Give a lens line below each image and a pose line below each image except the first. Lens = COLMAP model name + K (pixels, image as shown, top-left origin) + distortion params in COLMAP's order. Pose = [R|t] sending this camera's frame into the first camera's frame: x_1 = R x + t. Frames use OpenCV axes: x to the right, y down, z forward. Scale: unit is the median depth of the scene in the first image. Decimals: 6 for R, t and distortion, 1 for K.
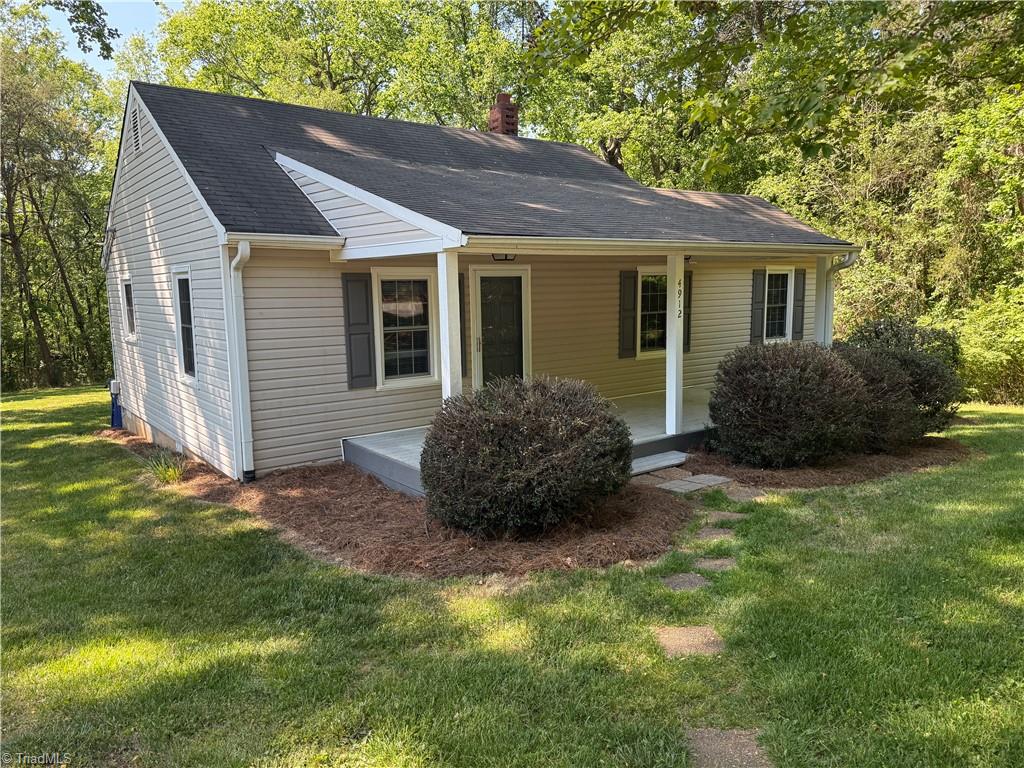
lens RADIAL K [[720.7, 0, 512.6], [0, 720.7, 387.2], [0, 0, 1]] dist [0.063901, 0.000494]
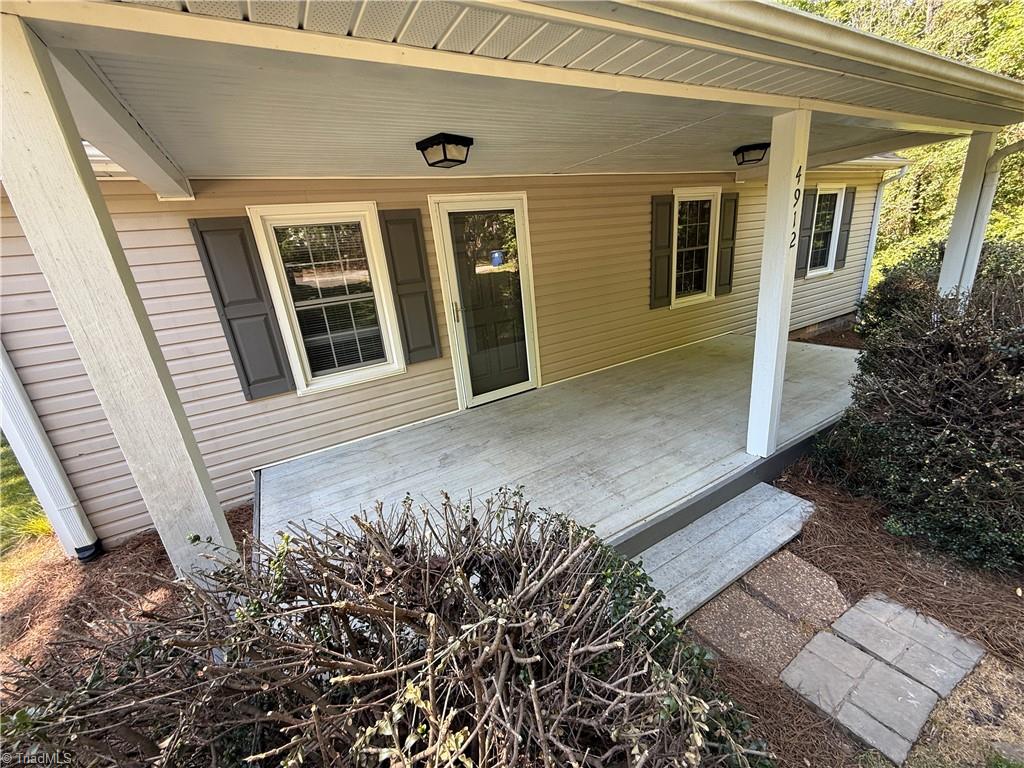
lens RADIAL K [[407.3, 0, 509.4], [0, 407.3, 382.2], [0, 0, 1]] dist [-0.000533, 0.000623]
pose [[0.988127, -0.036695, -0.149191, 0.065641], [0.062869, 0.982610, 0.174714, -0.059076], [0.140186, -0.182019, 0.973251, 0.607108]]
